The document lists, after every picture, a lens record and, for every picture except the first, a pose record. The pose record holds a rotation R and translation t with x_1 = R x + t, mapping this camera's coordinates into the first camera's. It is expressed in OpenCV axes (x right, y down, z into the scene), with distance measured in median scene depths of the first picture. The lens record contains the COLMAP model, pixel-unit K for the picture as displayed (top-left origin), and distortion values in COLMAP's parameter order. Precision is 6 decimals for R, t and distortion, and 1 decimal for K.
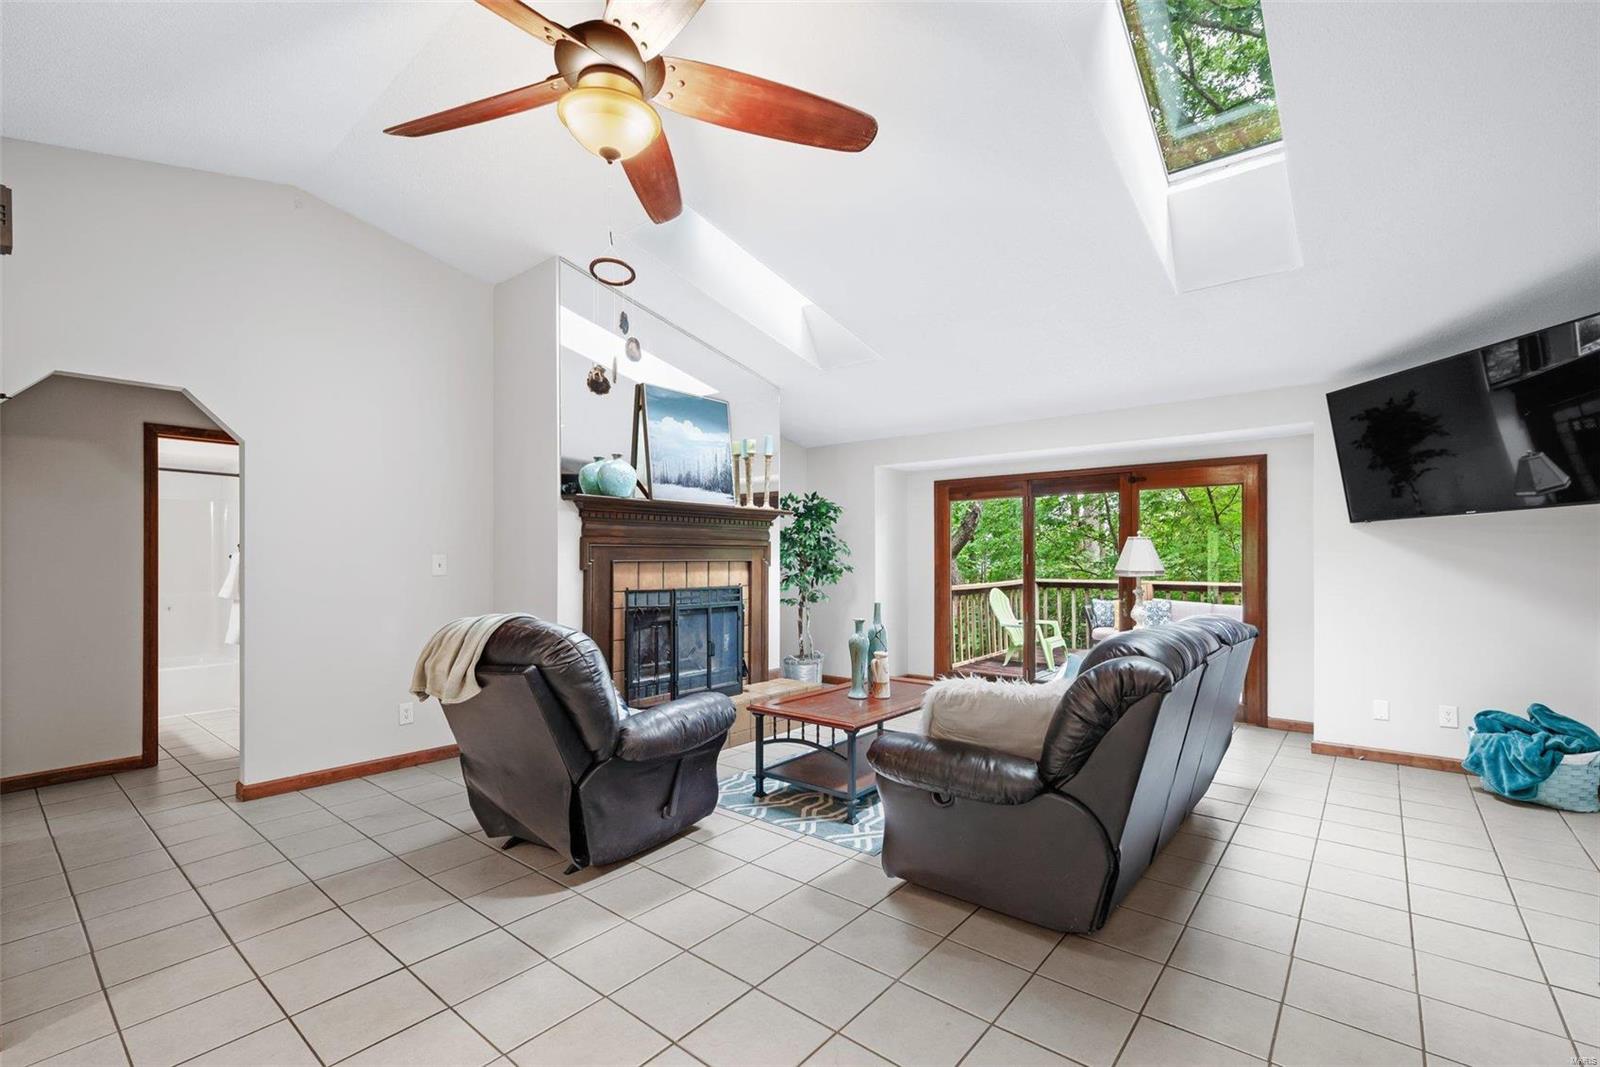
lens RADIAL K [[688.7, 0, 800.2], [0, 688.7, 560.0], [0, 0, 1]] dist [0.001749, -0.000003]
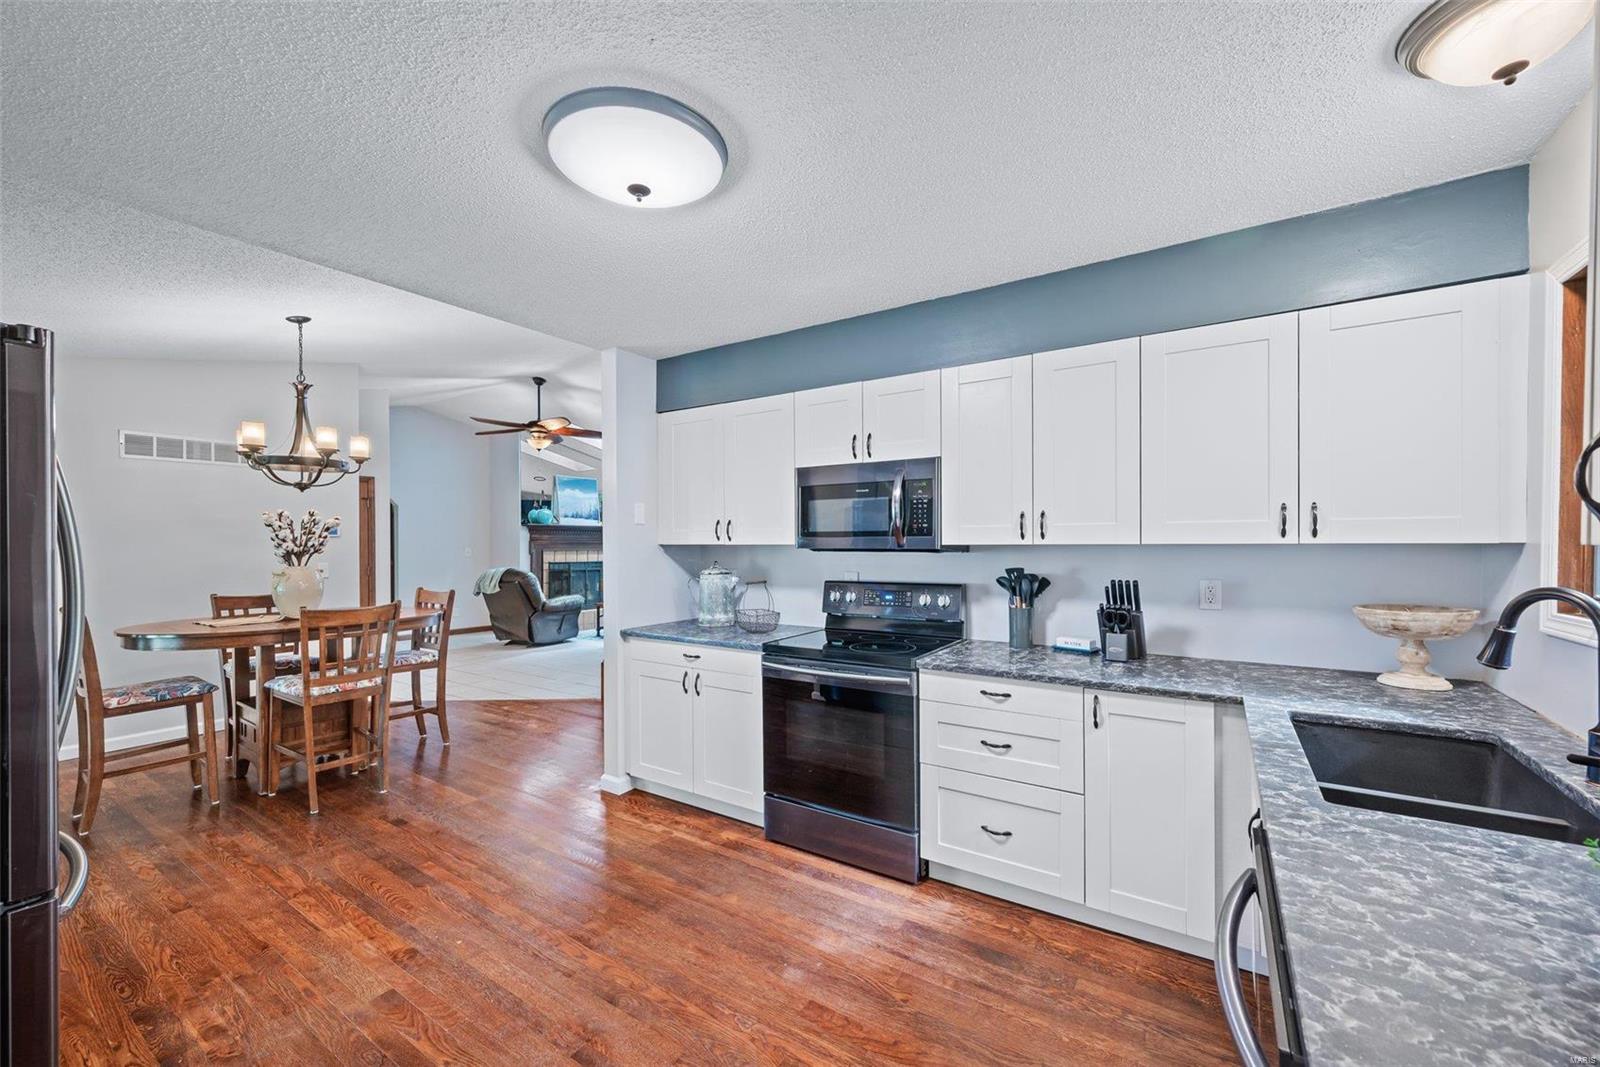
lens RADIAL K [[634.7, 0, 800.2], [0, 634.7, 544.8], [0, 0, 1]] dist [-0.009173, -0.000277]
pose [[0.994380, -0.008245, 0.105553, 0.386383], [0.008883, 0.999945, -0.005575, 0.002613], [-0.105501, 0.006481, 0.994398, -1.293051]]
